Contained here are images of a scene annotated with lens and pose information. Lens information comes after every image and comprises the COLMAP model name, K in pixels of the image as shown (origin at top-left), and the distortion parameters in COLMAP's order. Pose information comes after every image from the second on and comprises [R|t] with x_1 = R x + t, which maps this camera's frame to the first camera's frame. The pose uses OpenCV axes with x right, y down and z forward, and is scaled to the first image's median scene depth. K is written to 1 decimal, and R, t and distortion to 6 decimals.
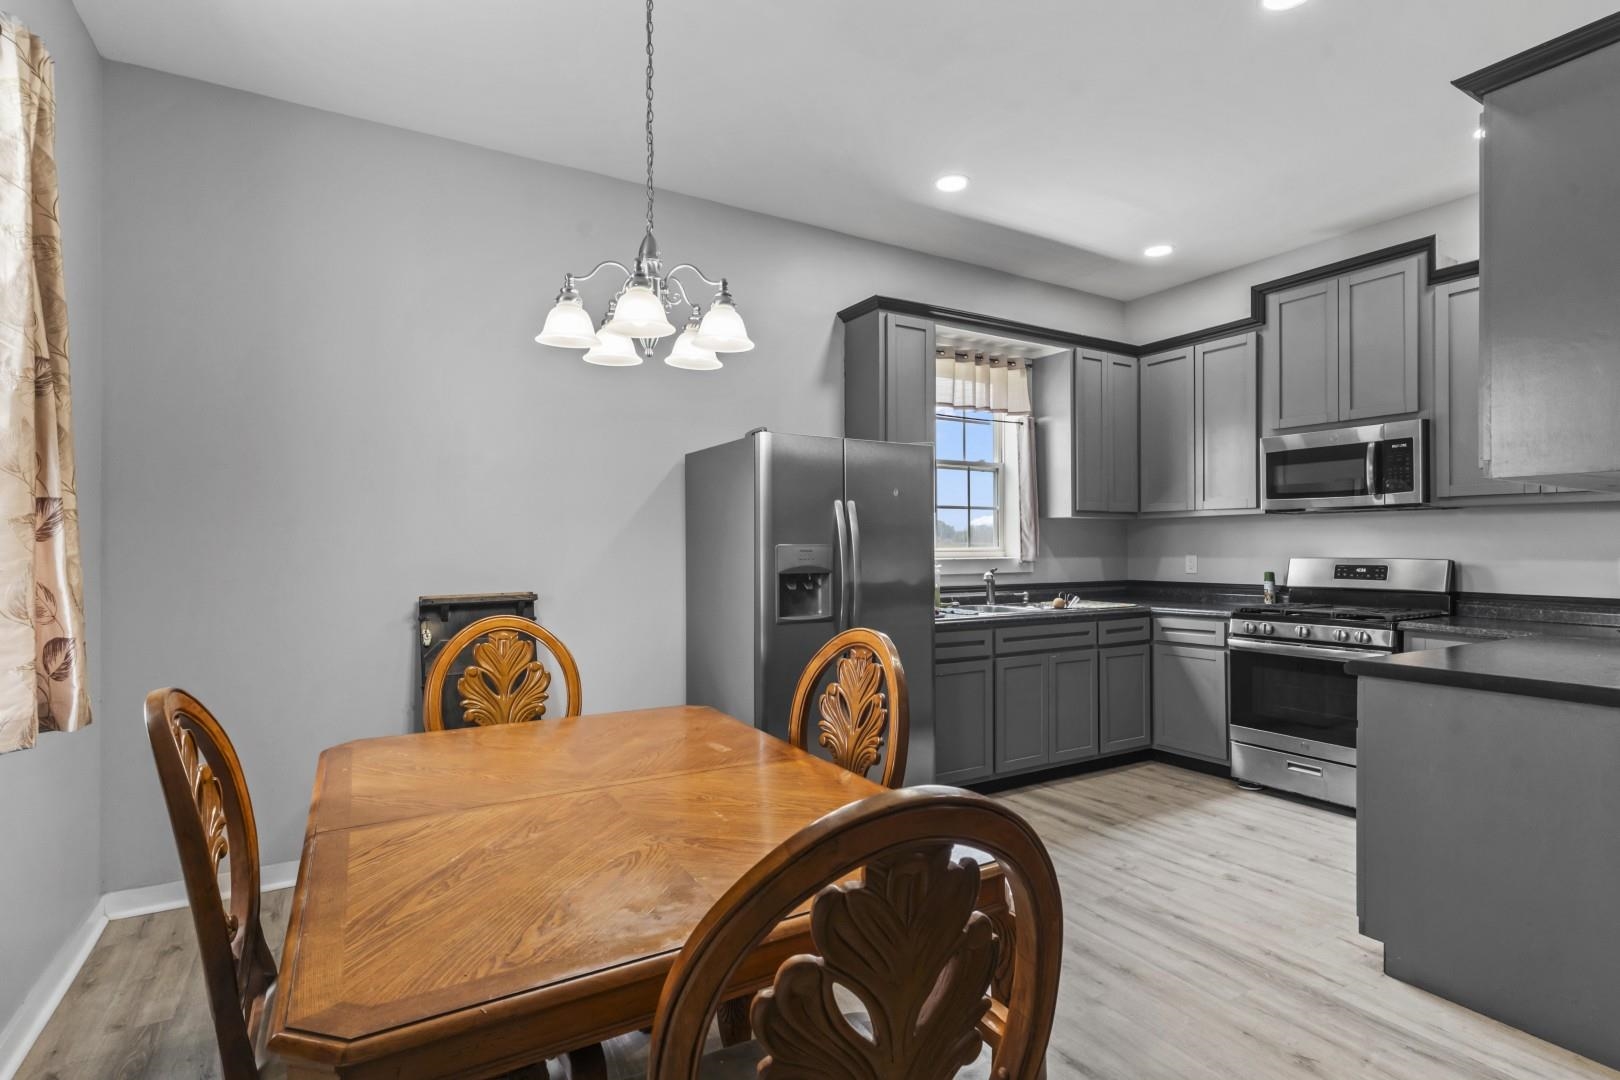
lens RADIAL K [[794.0, 0, 800.8], [0, 794.0, 545.3], [0, 0, 1]] dist [0.001357, -0.000773]
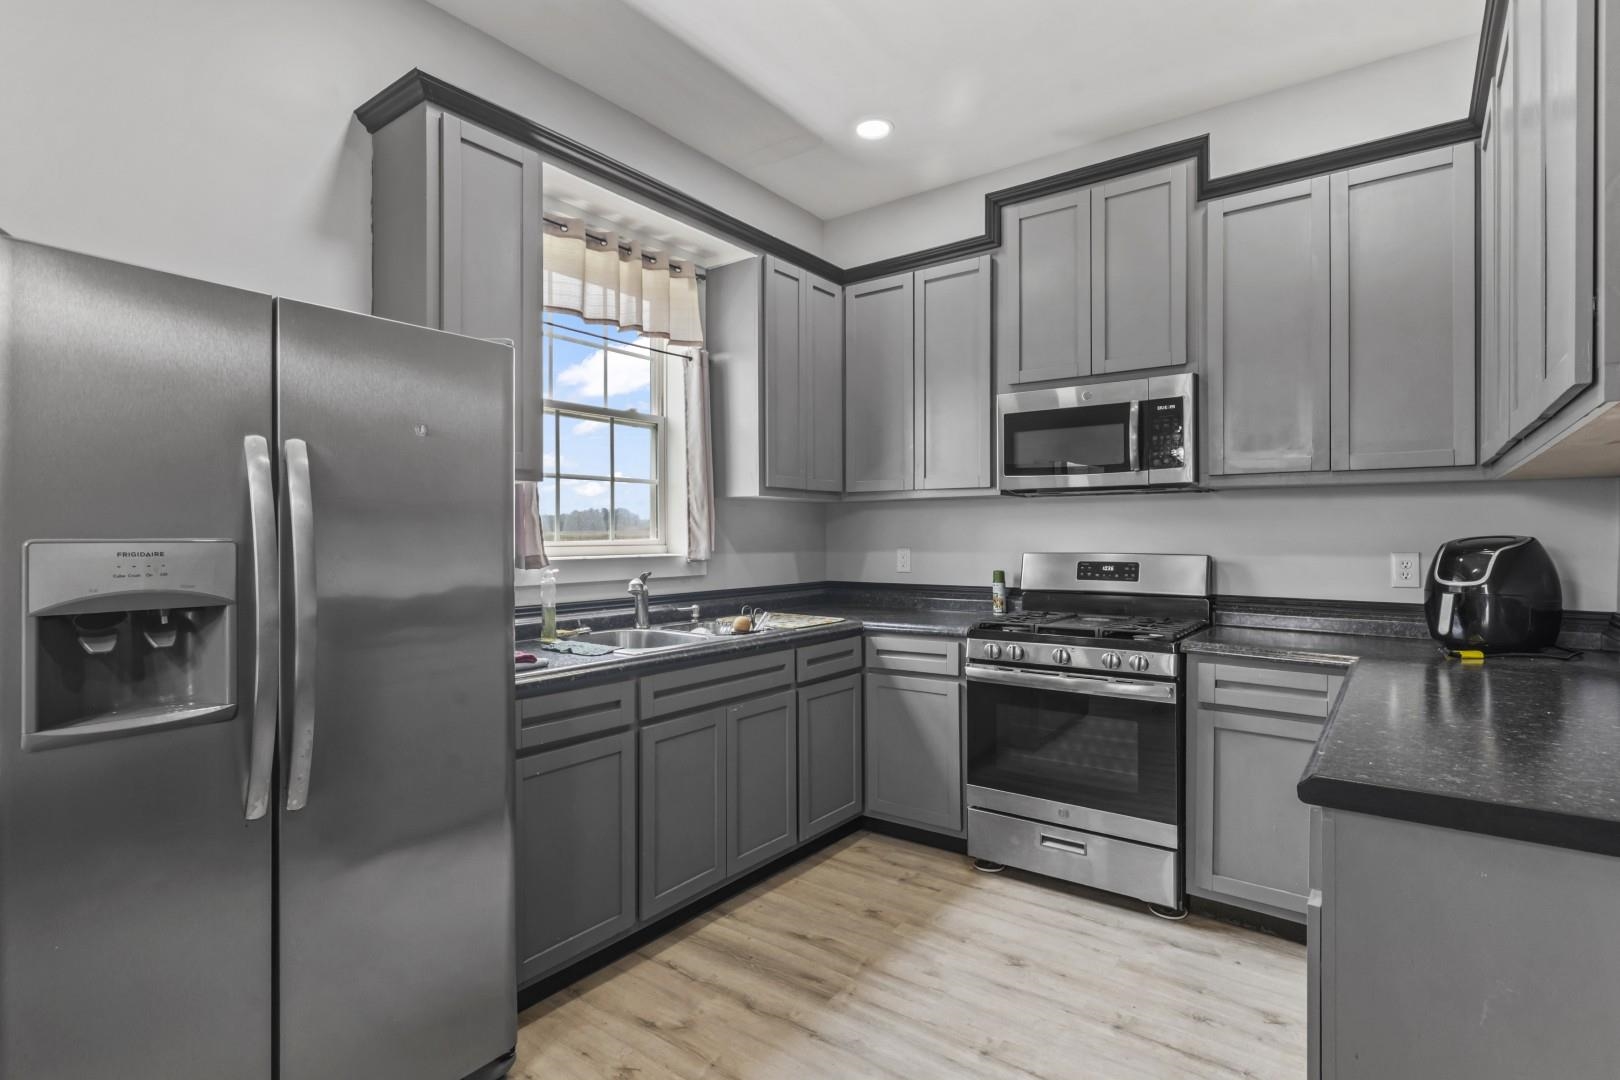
lens RADIAL K [[794.0, 0, 808.3], [0, 794.0, 533.2], [0, 0, 1]] dist [0.001357, -0.000773]
pose [[0.921569, 0.001239, 0.388213, 0.127213], [-0.001415, 0.999999, 0.000166, -0.003401], [-0.388212, -0.000703, 0.921570, 0.394292]]
